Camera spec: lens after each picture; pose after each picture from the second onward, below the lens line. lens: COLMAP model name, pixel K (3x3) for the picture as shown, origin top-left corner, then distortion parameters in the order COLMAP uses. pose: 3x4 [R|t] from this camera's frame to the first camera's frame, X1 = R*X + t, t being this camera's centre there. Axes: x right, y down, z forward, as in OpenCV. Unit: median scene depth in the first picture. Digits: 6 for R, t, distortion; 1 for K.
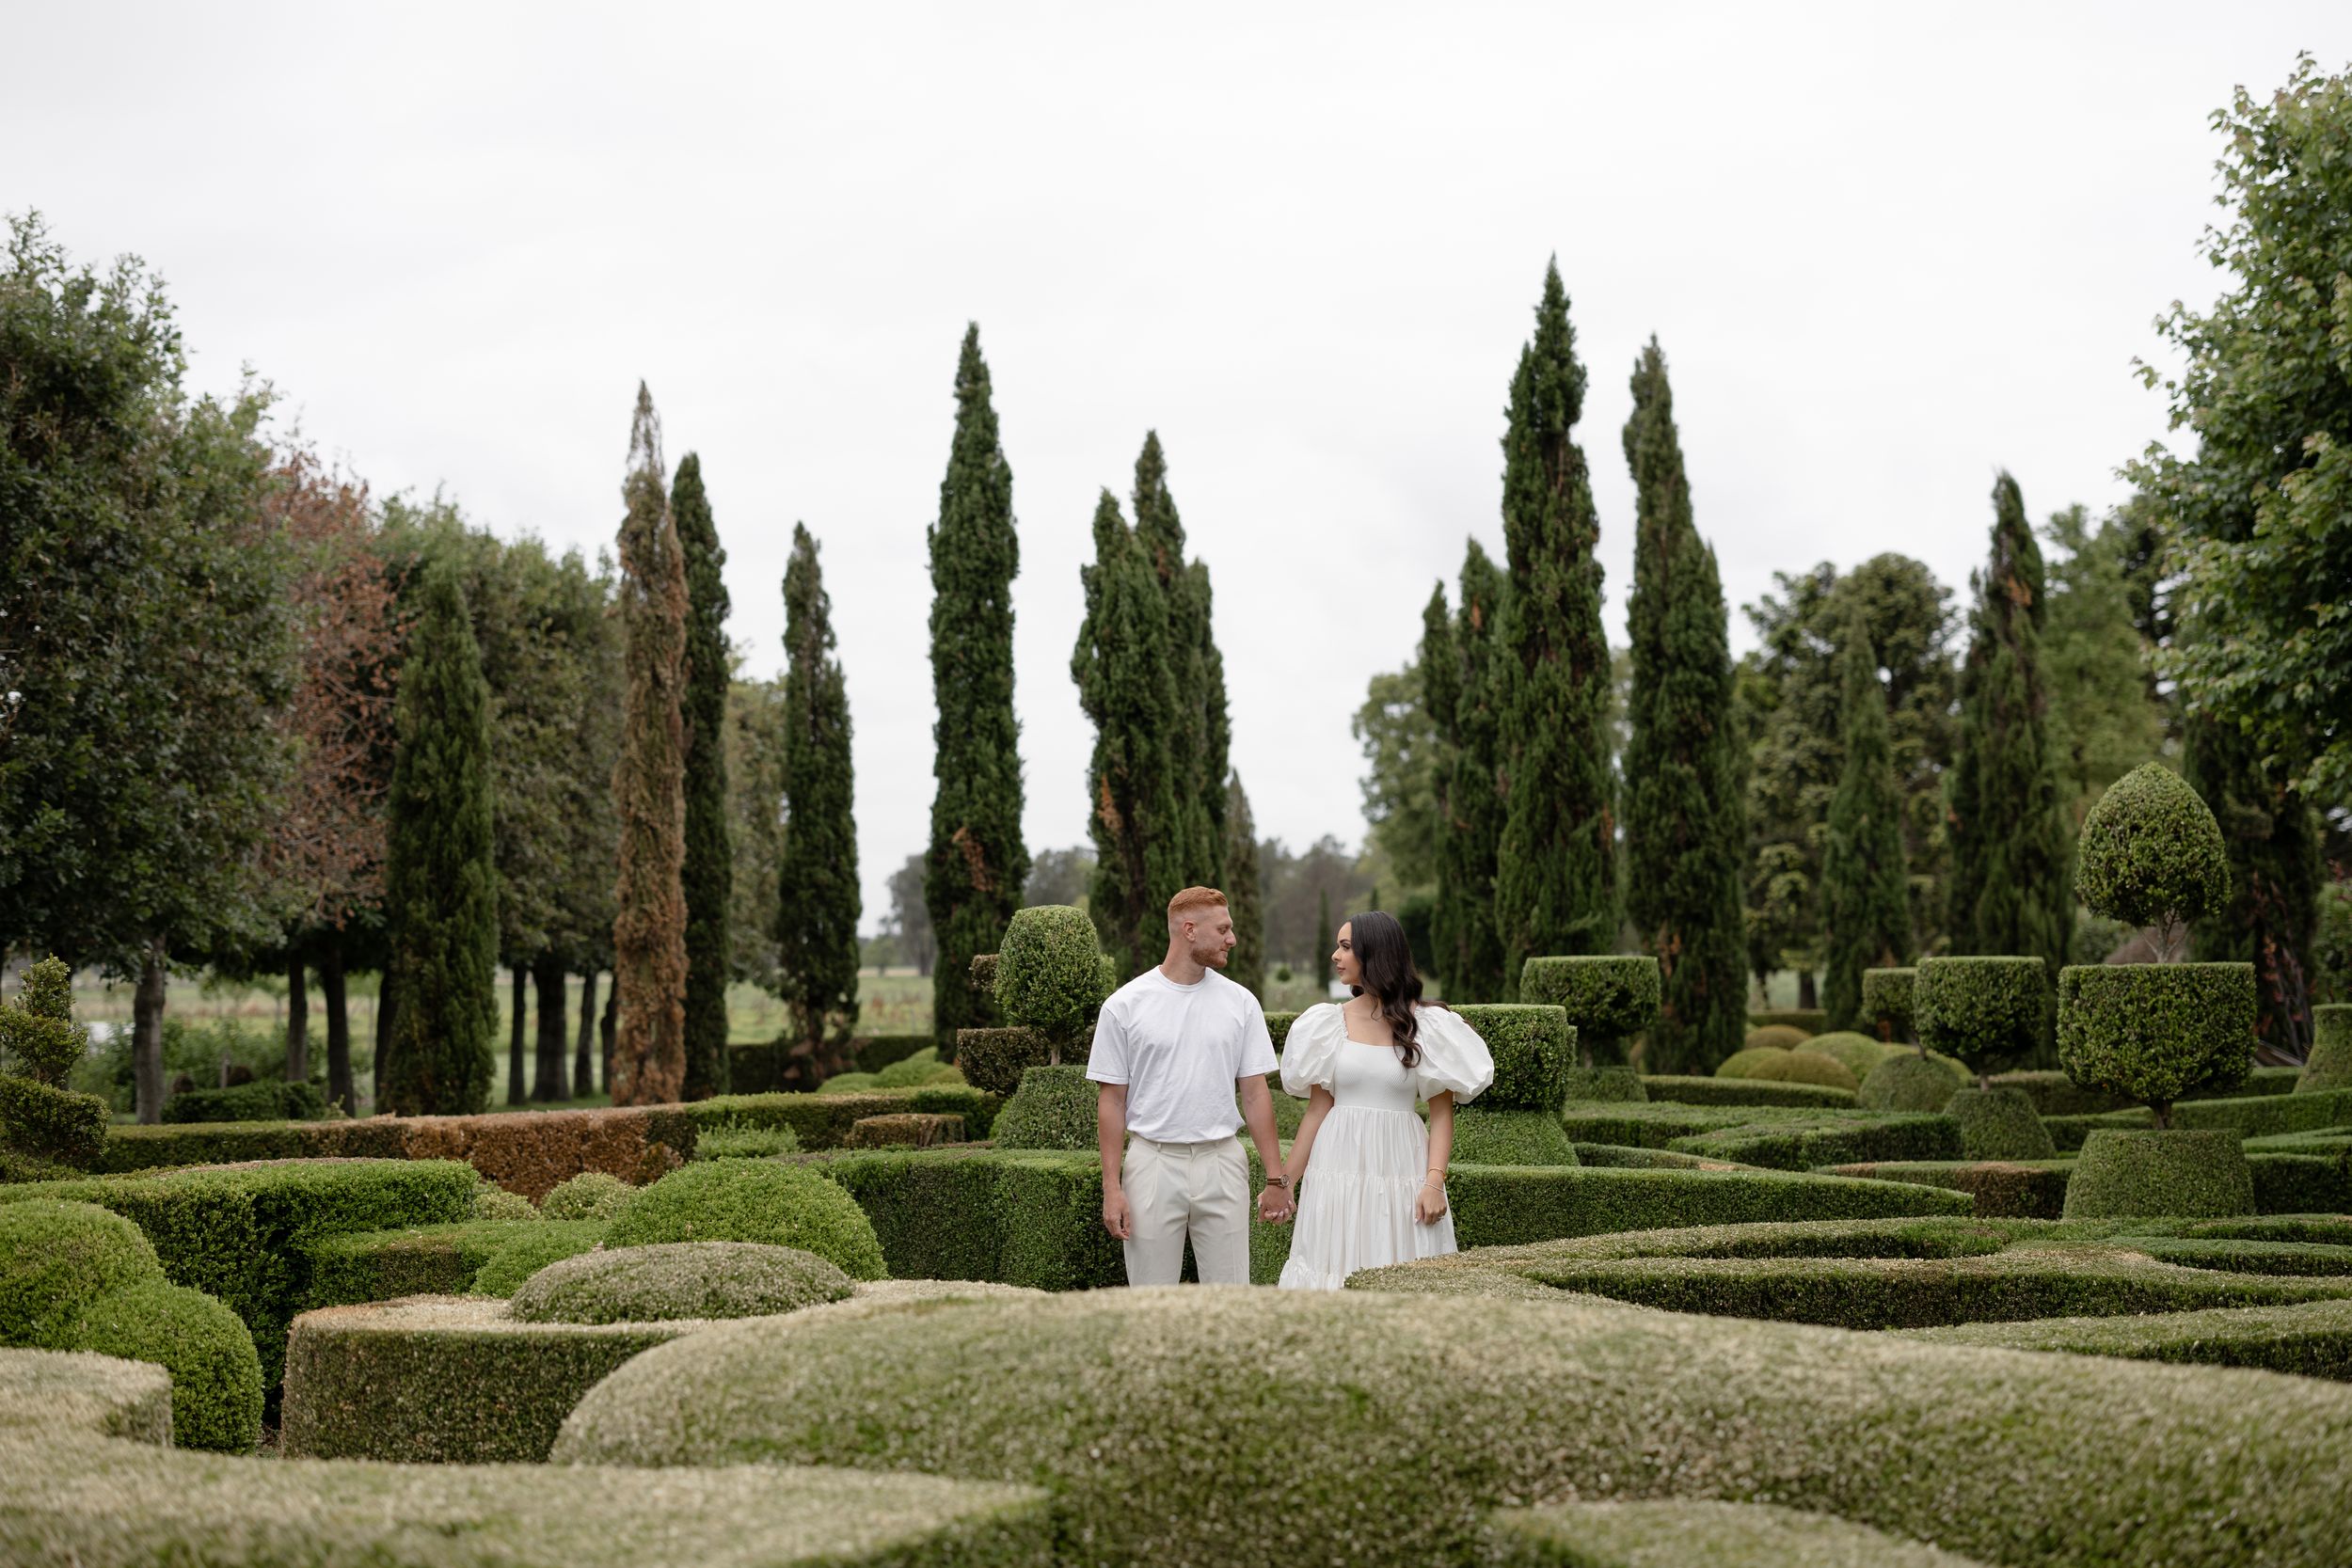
lens RADIAL K [[3366.9, 0, 1176.0], [0, 3366.9, 784.0], [0, 0, 1]] dist [-0.005388, 0.067734]
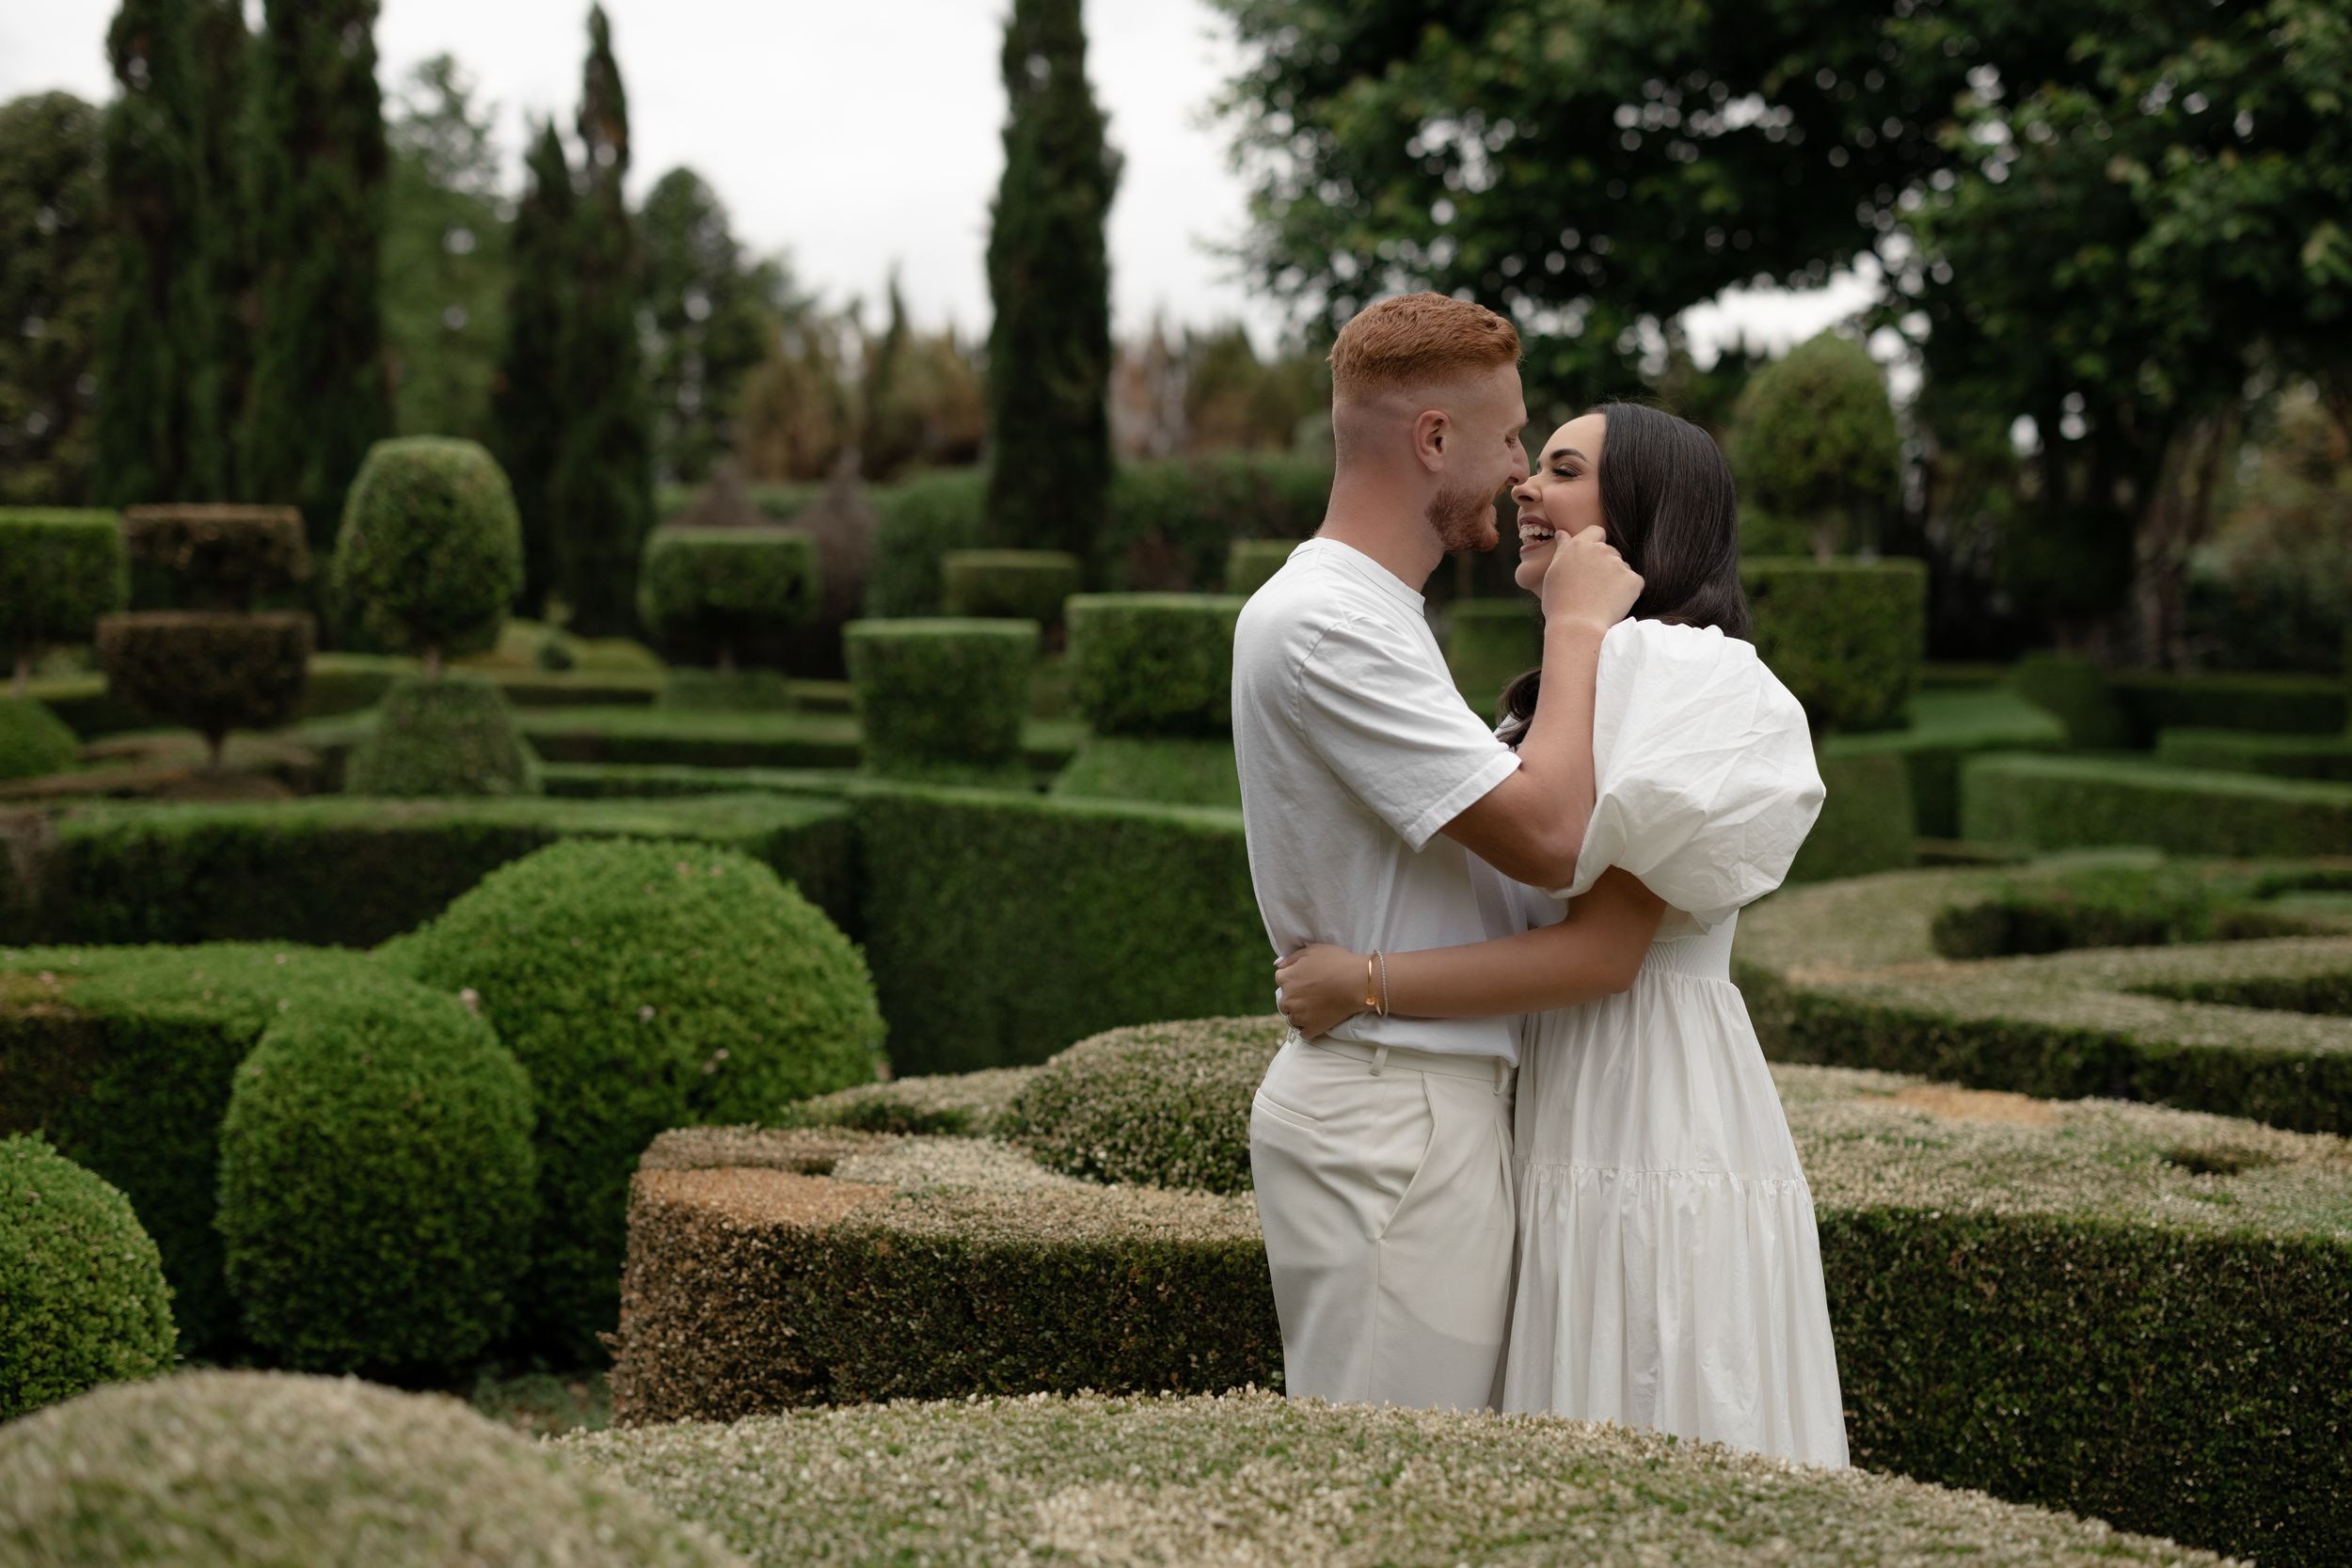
lens RADIAL K [[3366.9, 0, 1176.0], [0, 3366.9, 784.0], [0, 0, 1]] dist [-0.005388, 0.067734]
pose [[0.817299, -0.017411, 0.575950, -0.187069], [-0.053042, 0.993026, 0.105288, 0.015448], [-0.573767, -0.116601, 0.810676, 0.217068]]
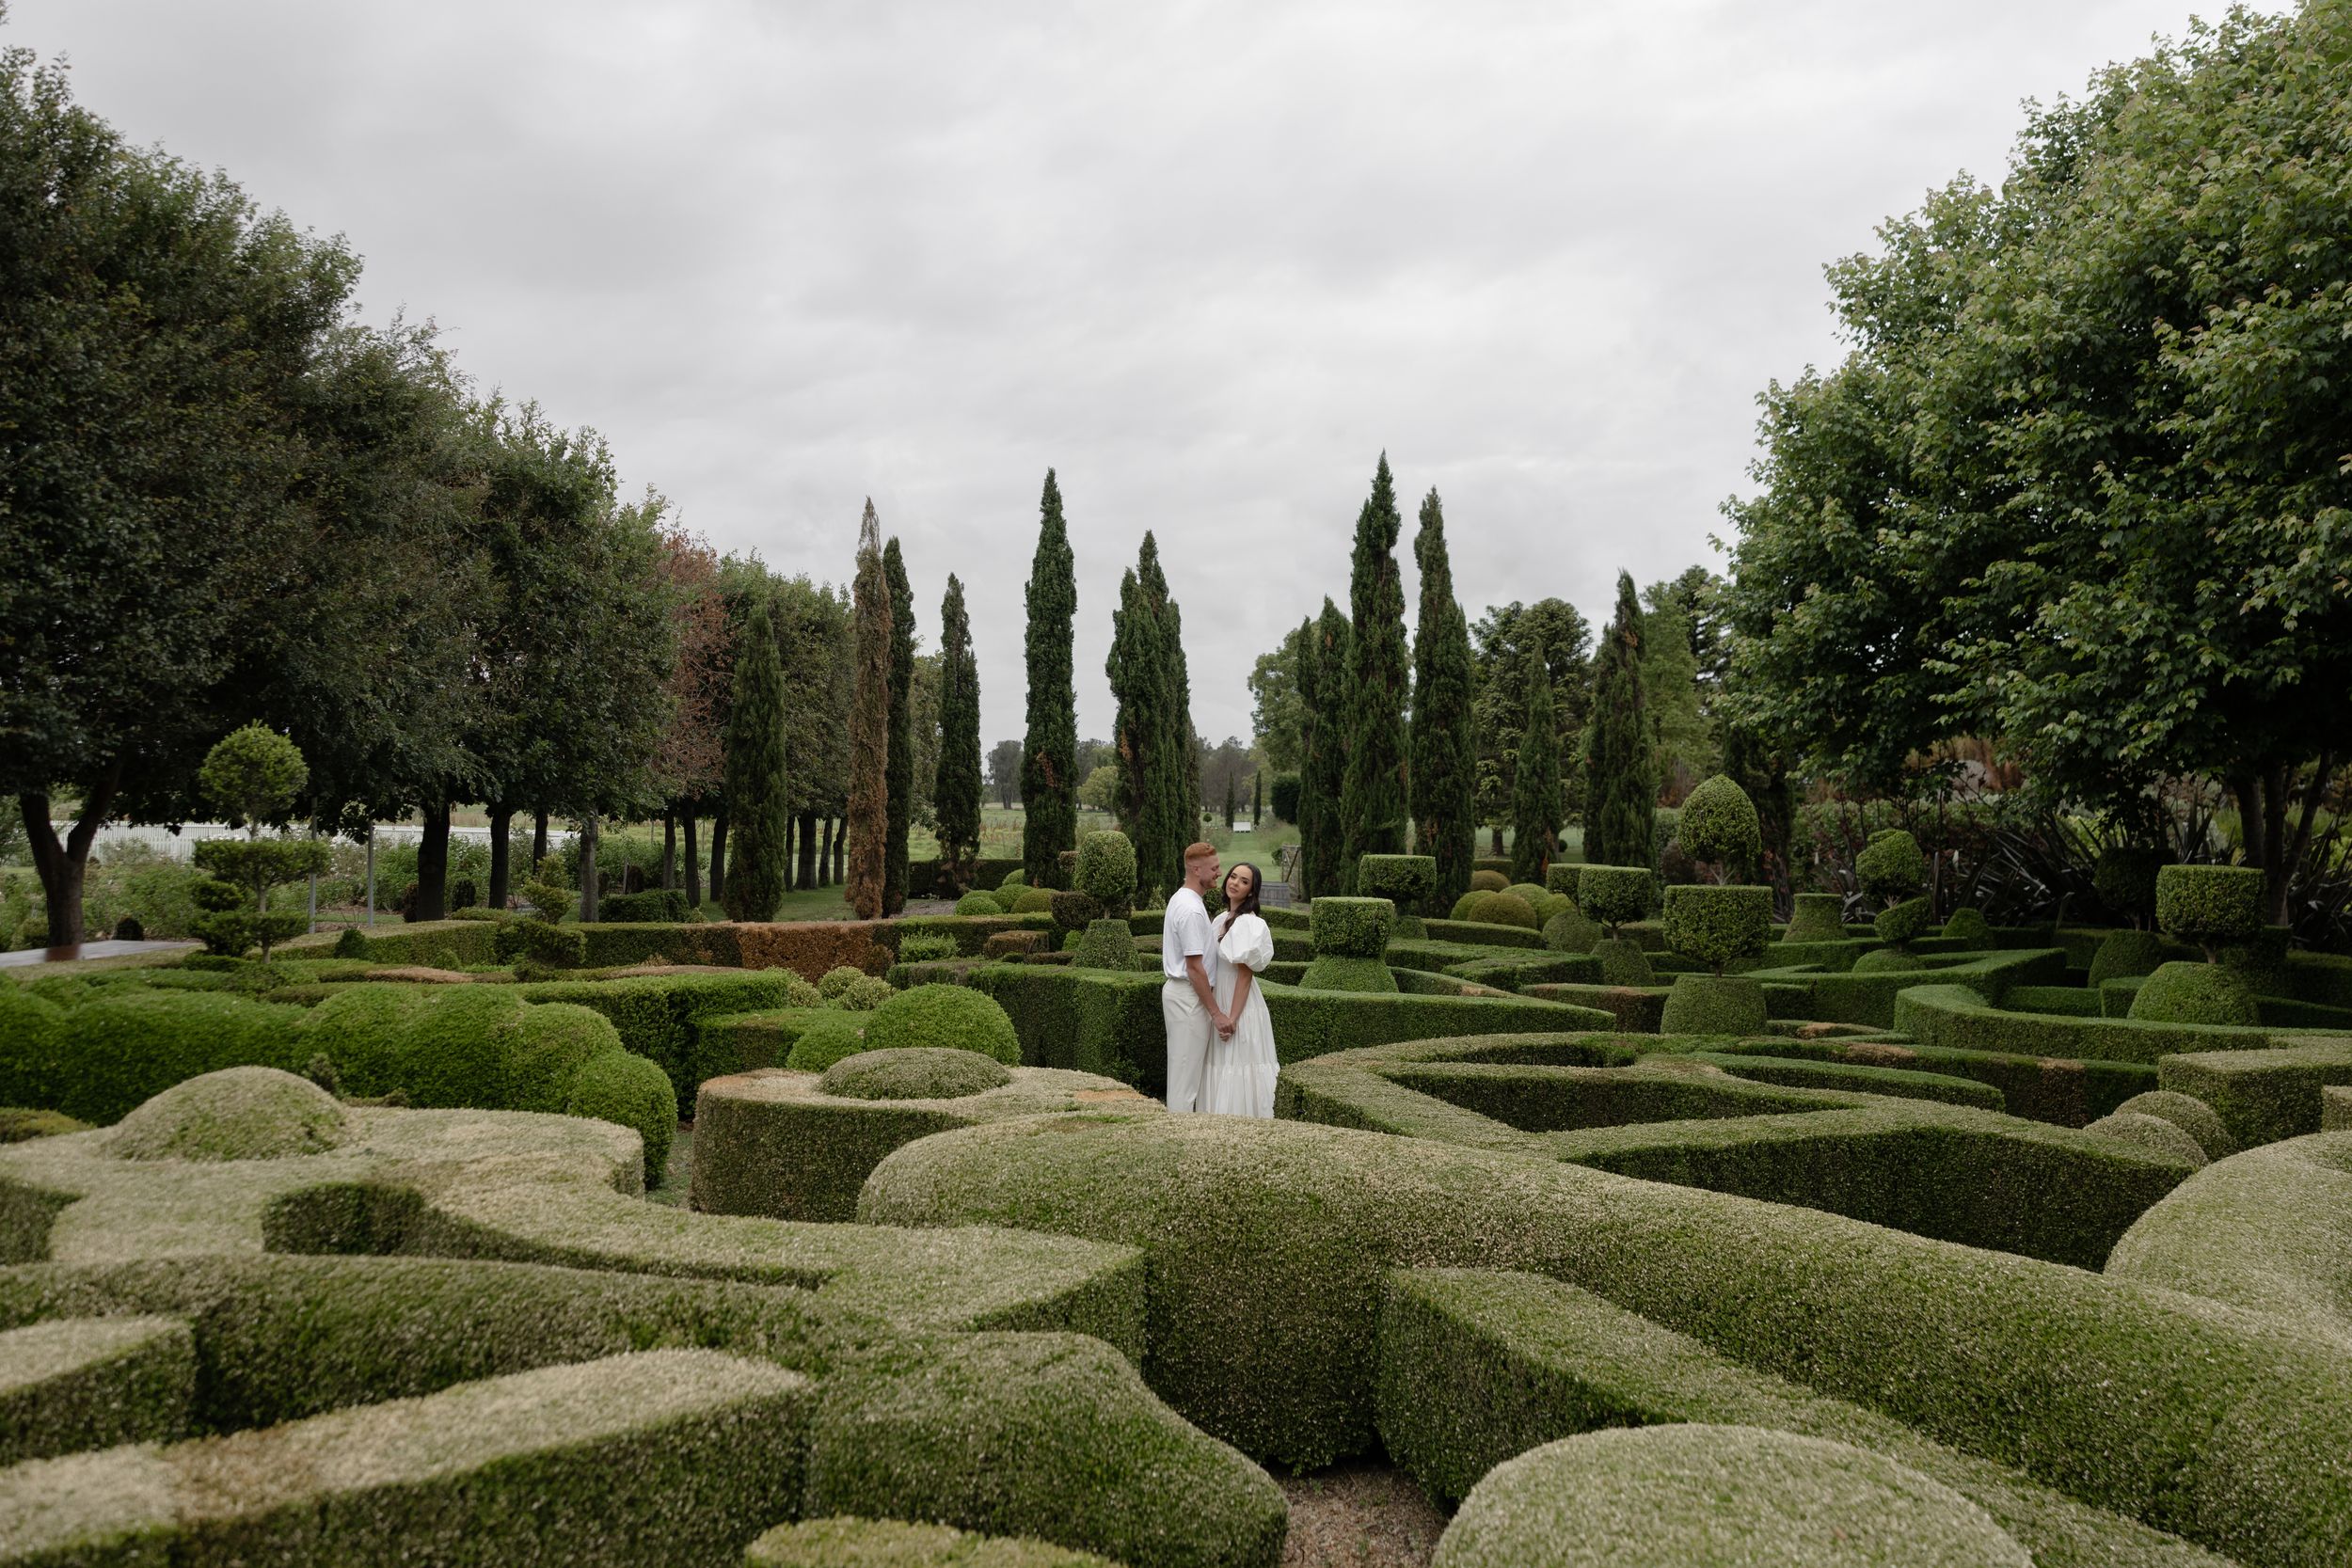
lens RADIAL K [[1863.4, 0, 1168.2], [0, 1863.4, 780.5], [0, 0, 1]] dist [-0.006624, 0.002071]
pose [[0.999550, 0.027242, 0.012582, -0.010689], [-0.027744, 0.998749, 0.041601, -0.020333], [-0.011433, -0.041931, 0.999055, 0.002099]]
